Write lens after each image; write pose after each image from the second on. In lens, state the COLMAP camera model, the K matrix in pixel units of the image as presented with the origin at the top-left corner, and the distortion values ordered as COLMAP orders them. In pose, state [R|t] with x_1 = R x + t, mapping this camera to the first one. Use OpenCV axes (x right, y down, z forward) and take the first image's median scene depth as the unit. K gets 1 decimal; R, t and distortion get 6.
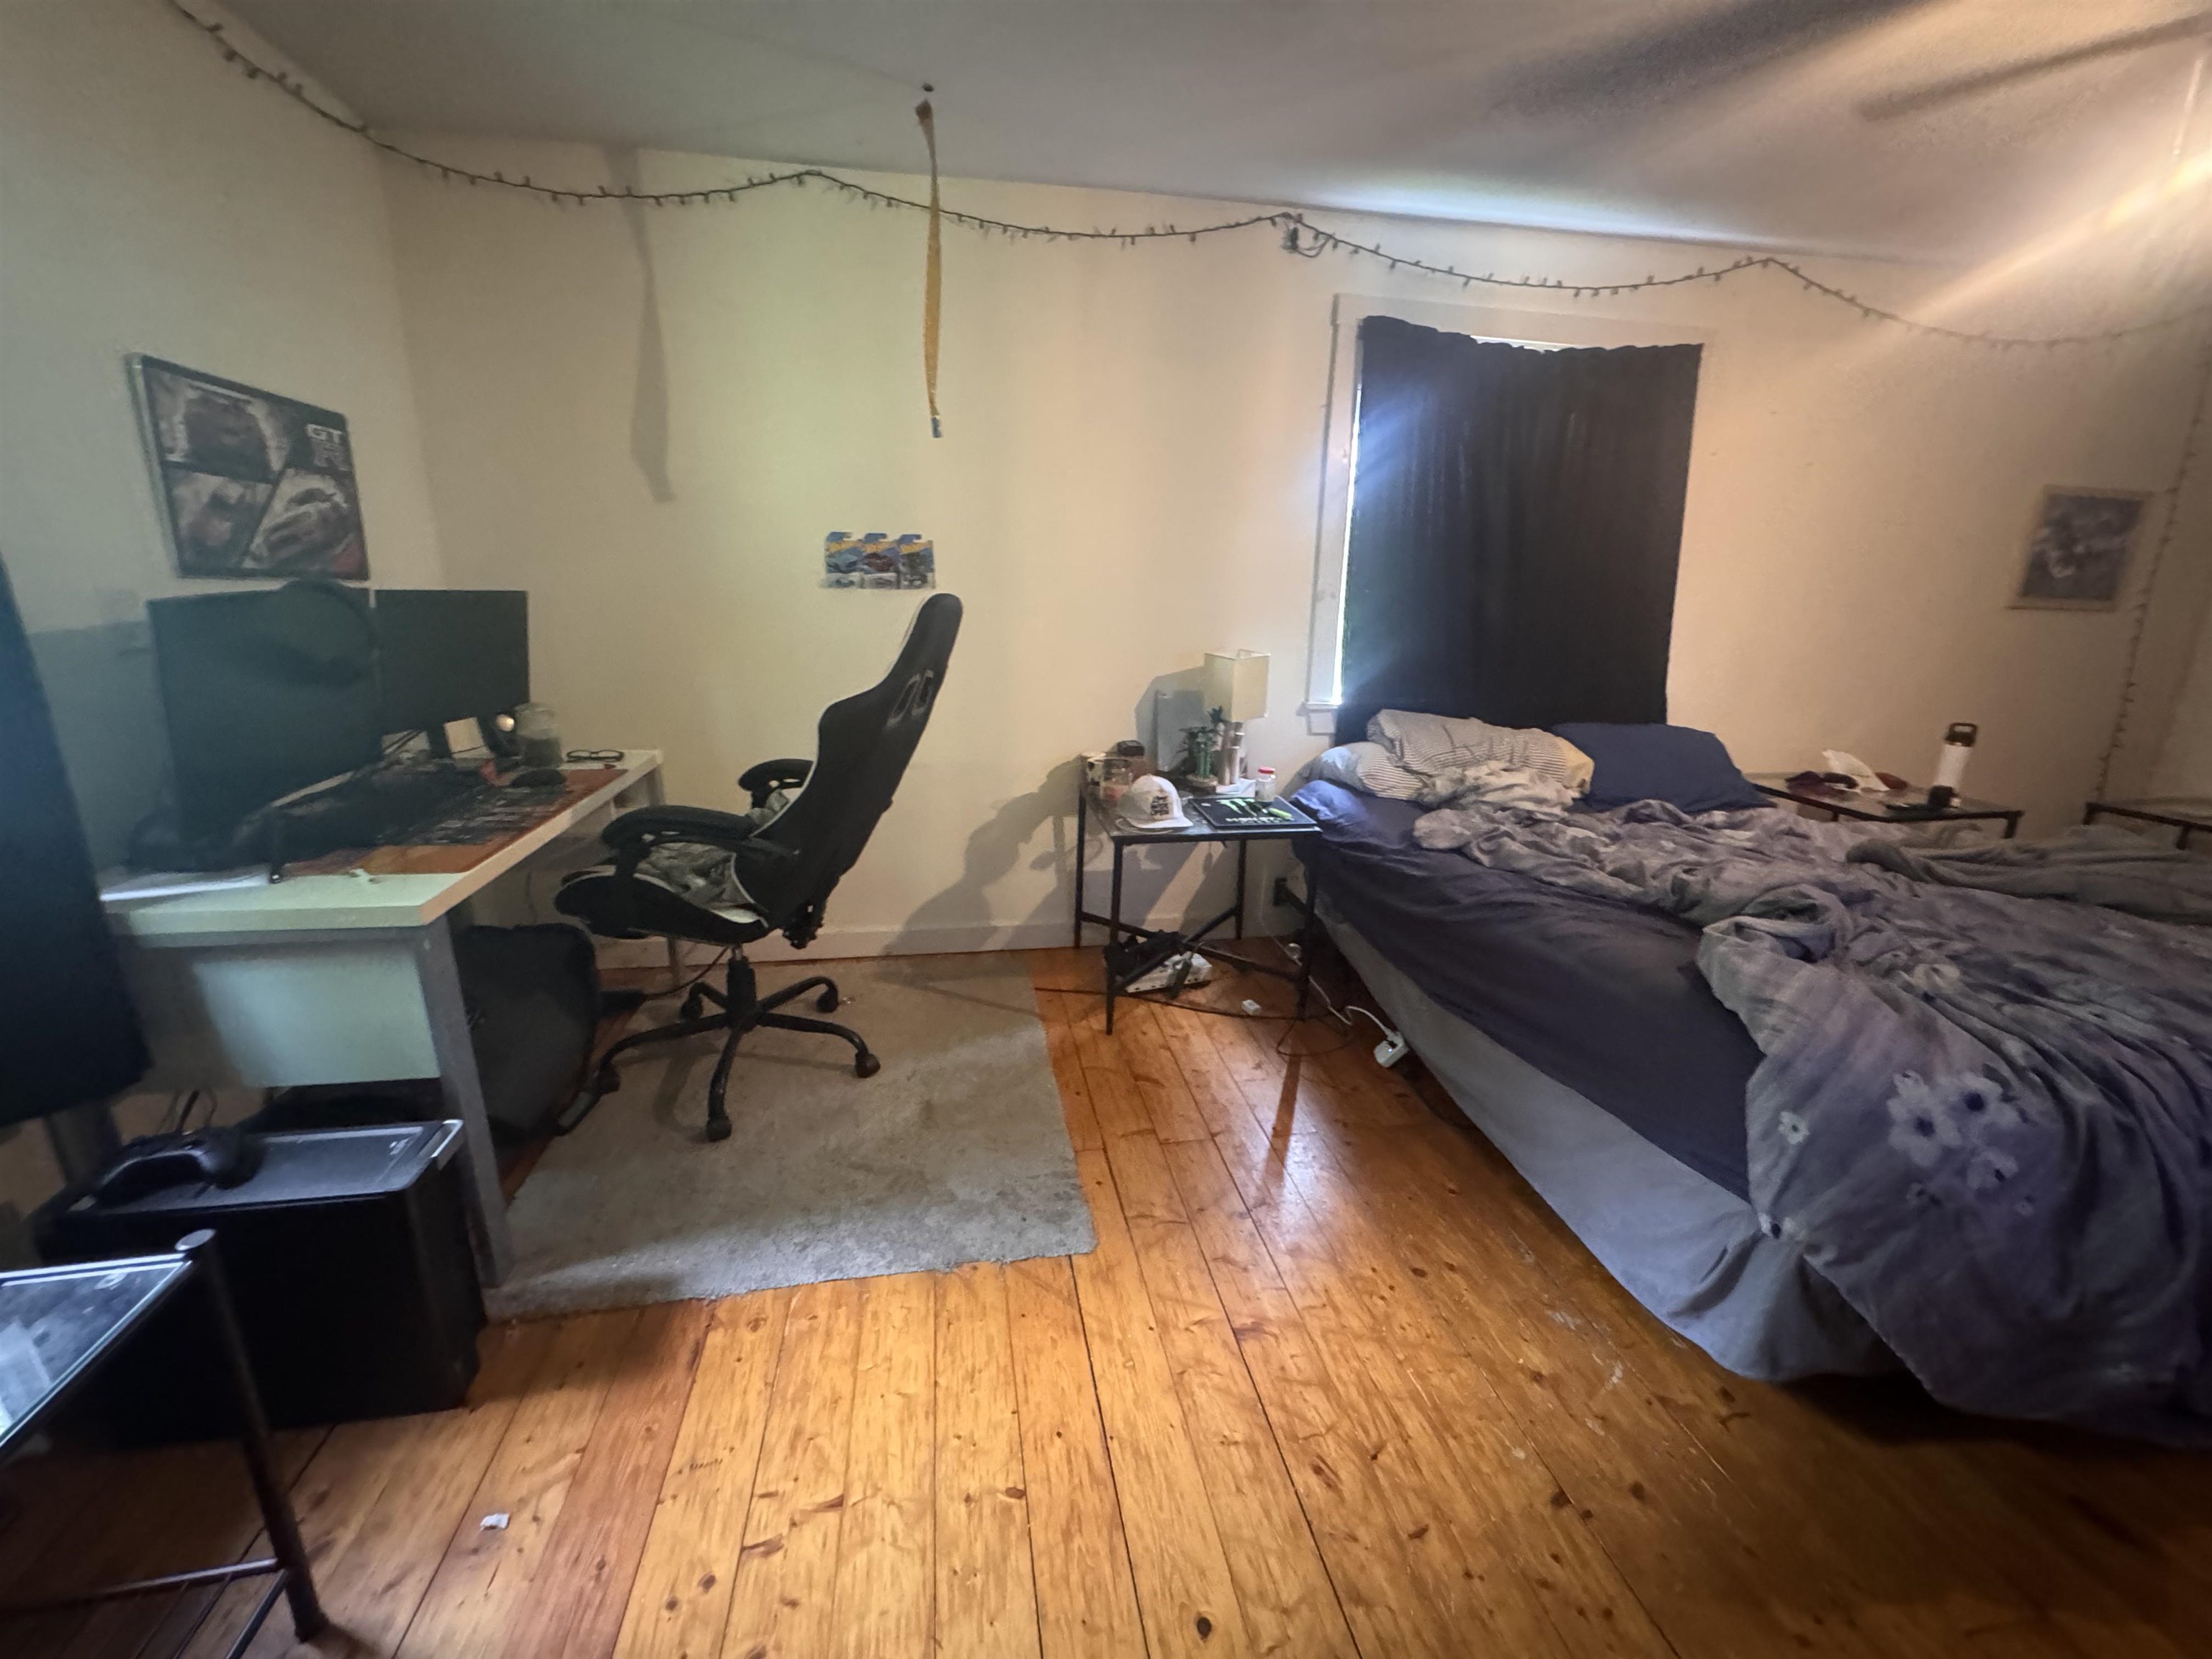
lens RADIAL K [[882.1, 0, 1103.9], [0, 882.1, 827.8], [0, 0, 1]] dist [-0.004036, -0.000091]
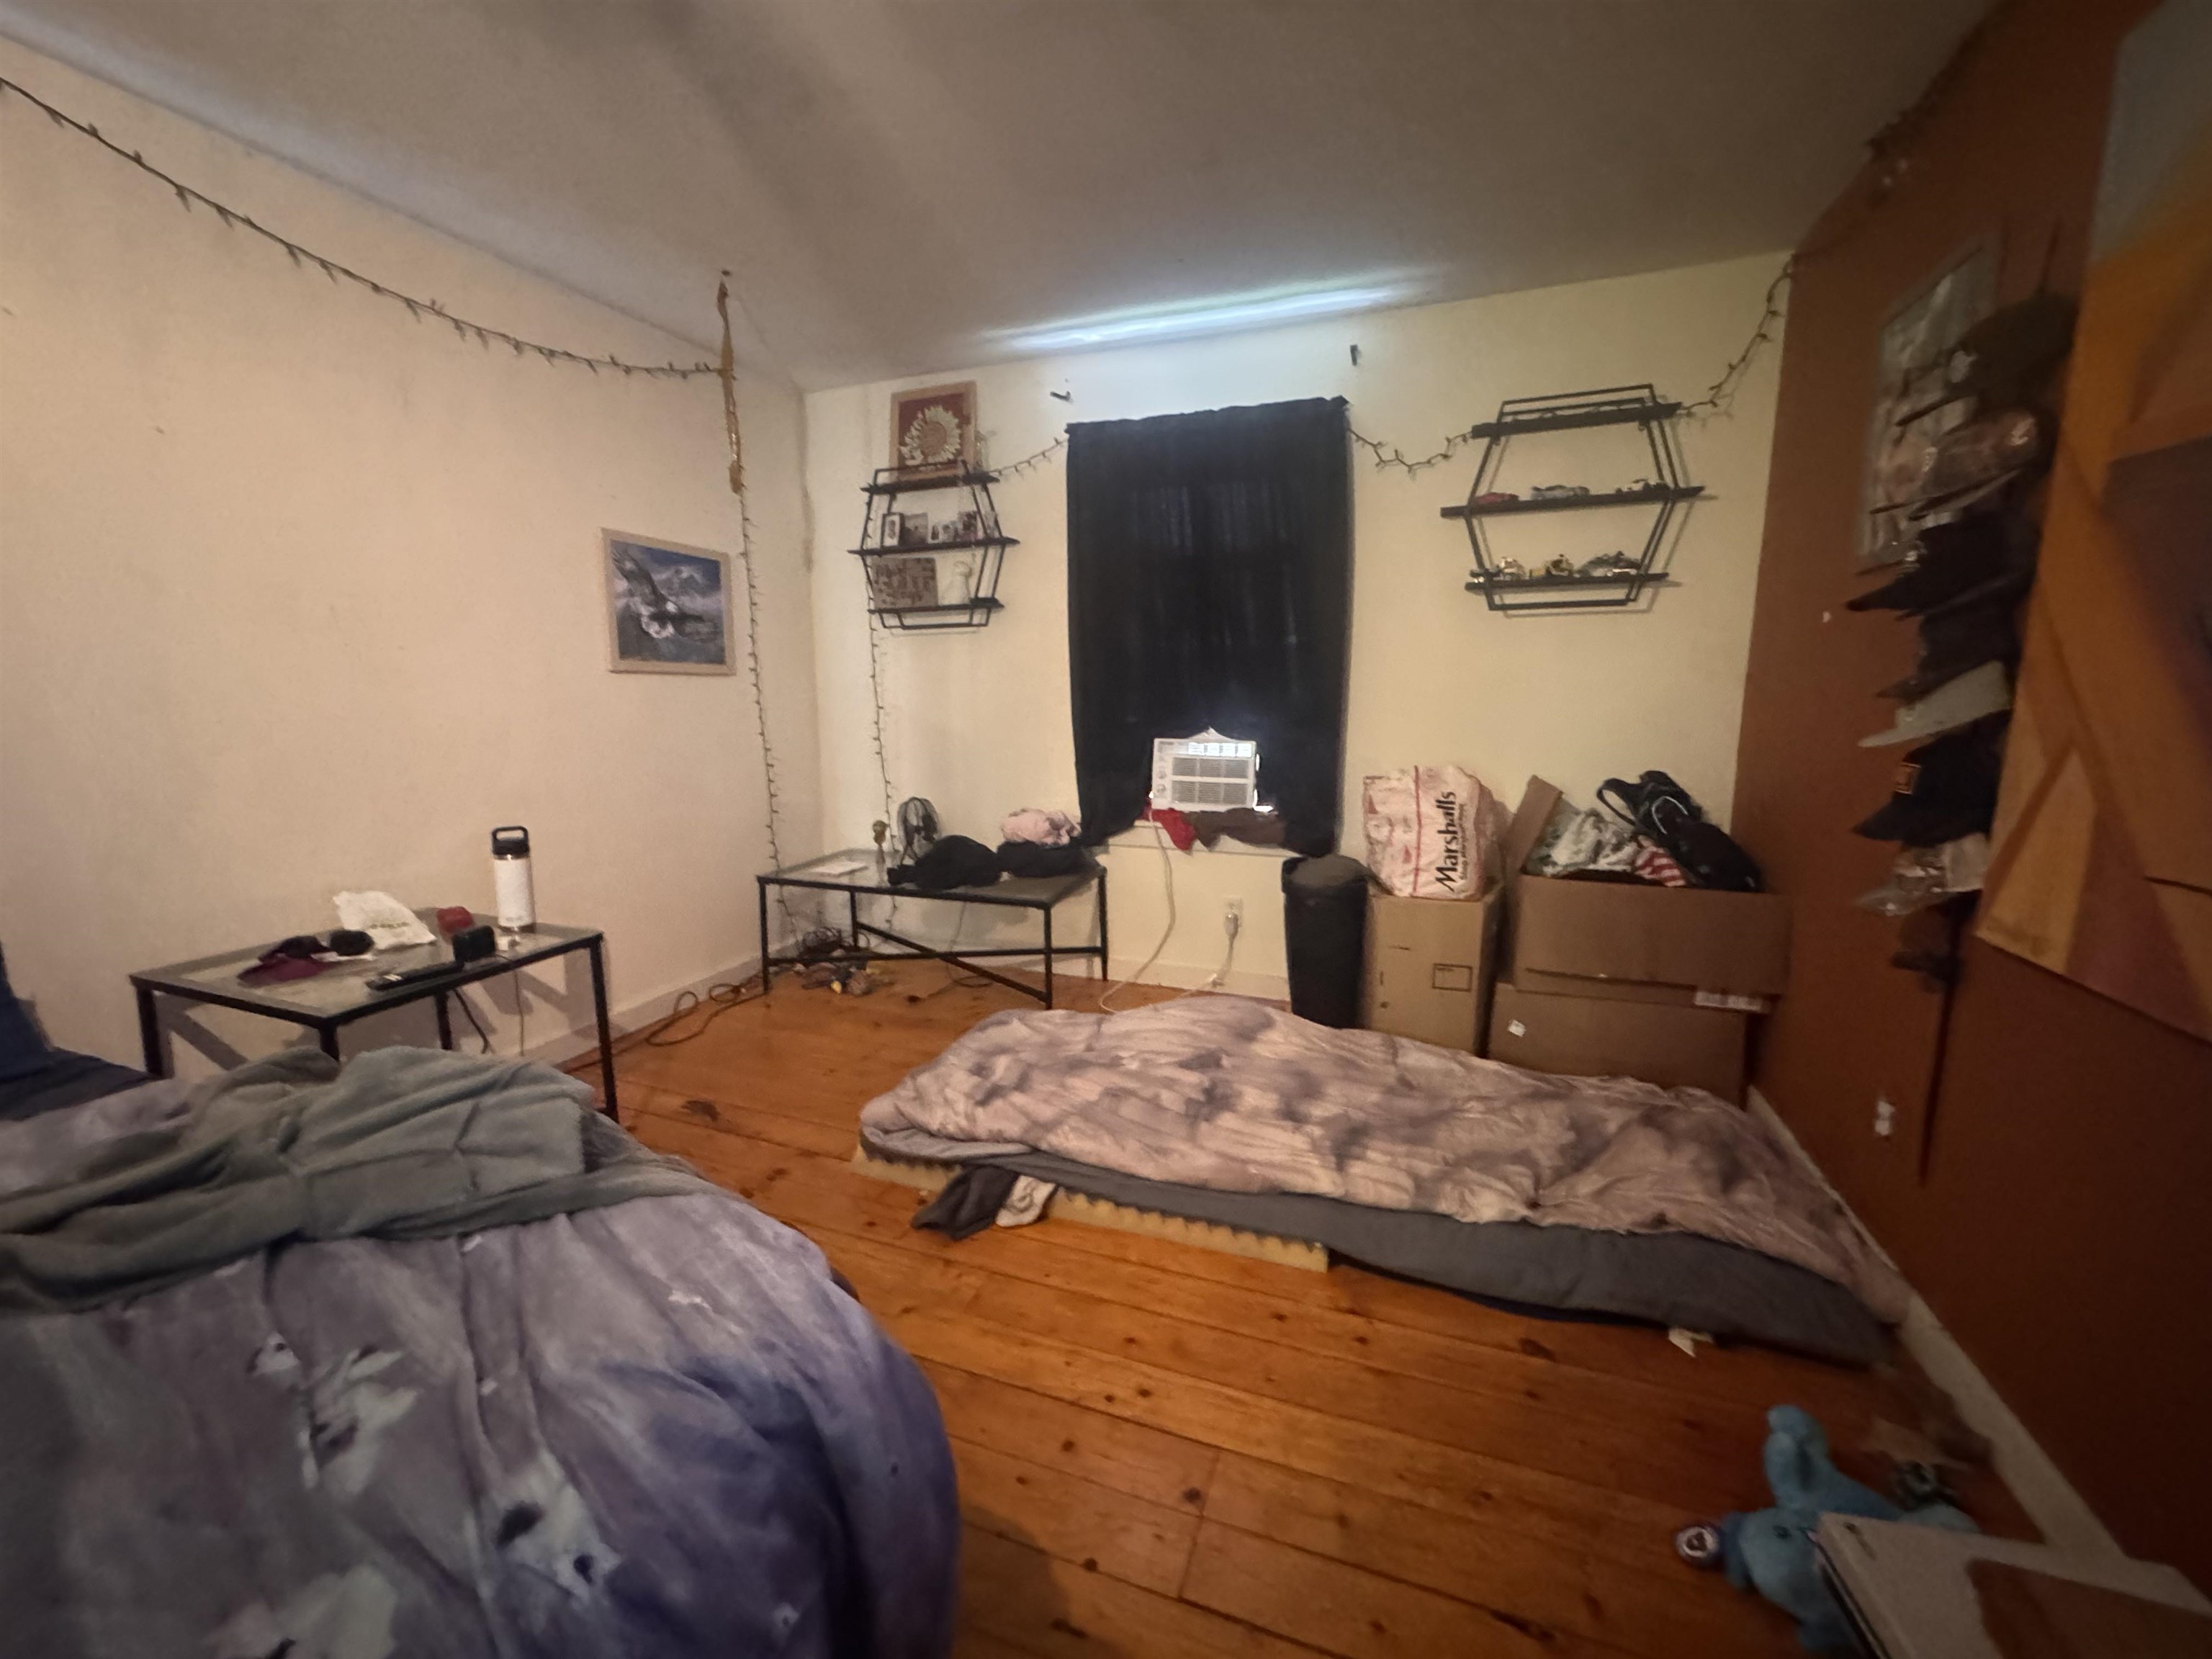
lens RADIAL K [[882.1, 0, 1103.9], [0, 882.1, 827.8], [0, 0, 1]] dist [-0.004036, -0.000091]
pose [[0.503052, -0.151208, 0.850926, 0.681232], [0.229211, 0.972660, 0.037334, -0.038881], [-0.833307, 0.176261, 0.523958, 0.254450]]
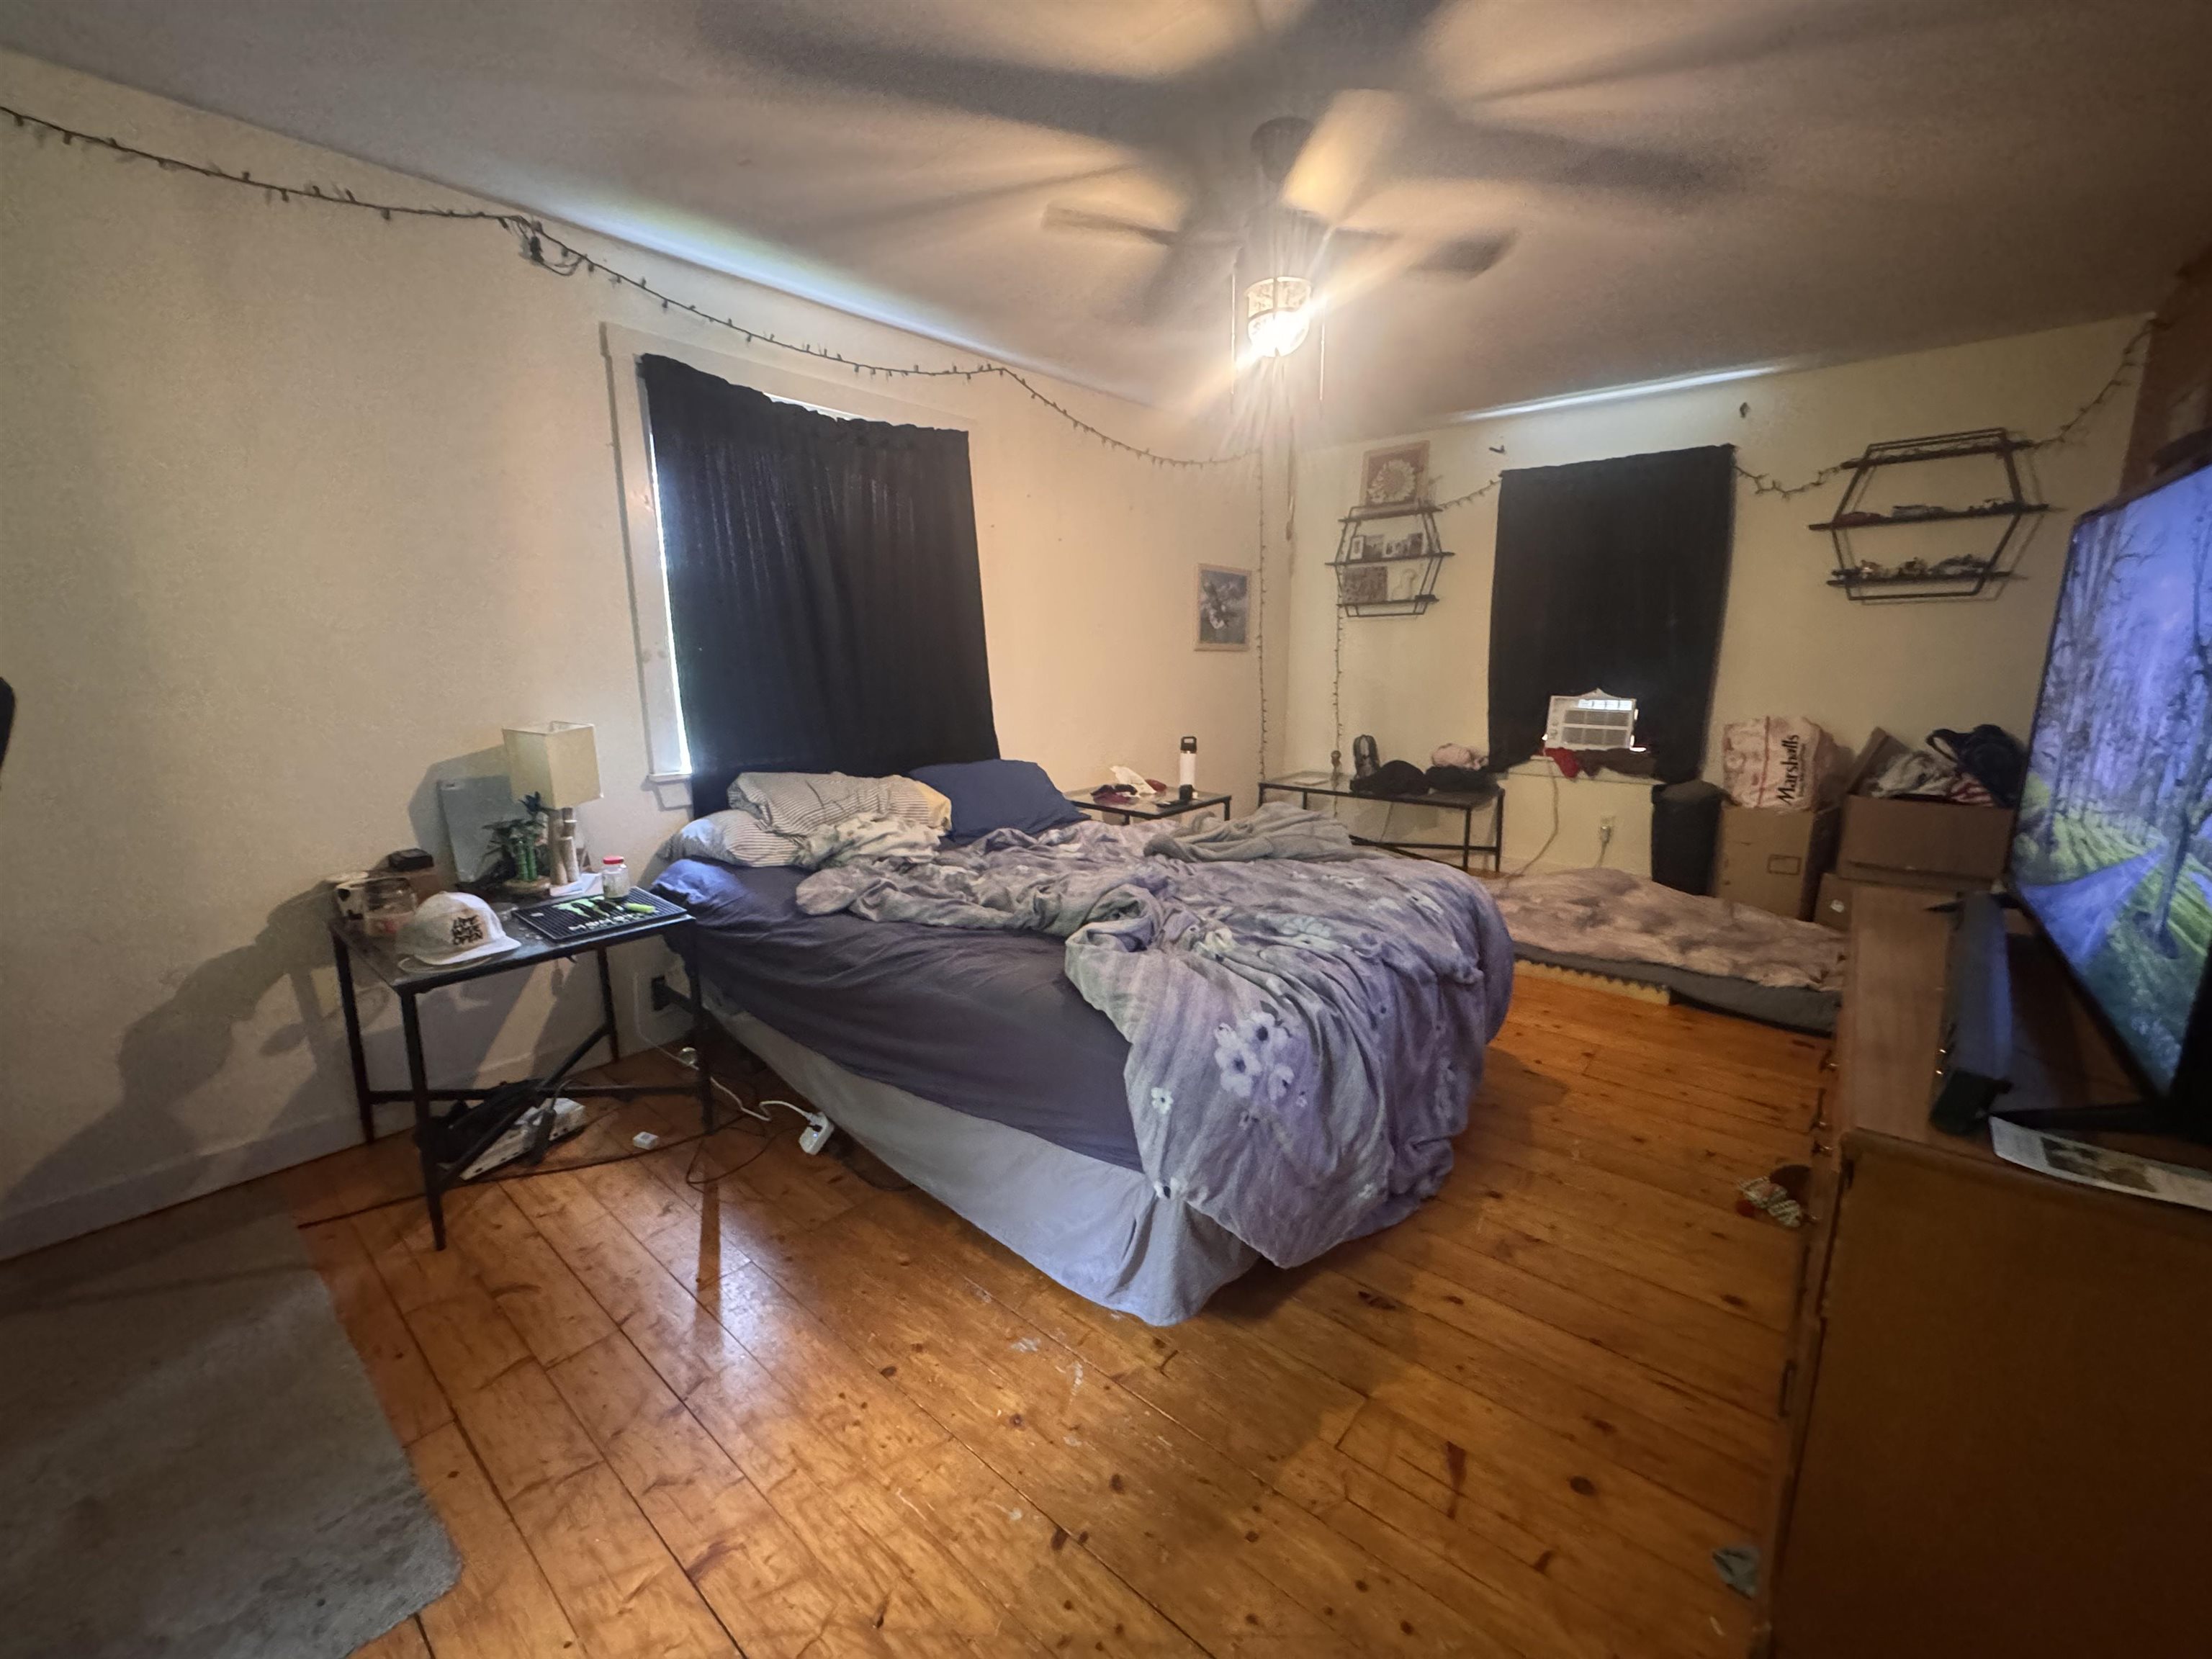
lens RADIAL K [[882.1, 0, 1103.9], [0, 882.1, 827.8], [0, 0, 1]] dist [-0.004036, -0.000091]
pose [[0.768851, -0.146647, 0.622385, 0.025824], [0.181652, 0.983336, 0.007294, -0.017204], [-0.613083, 0.107449, 0.782677, 0.047325]]
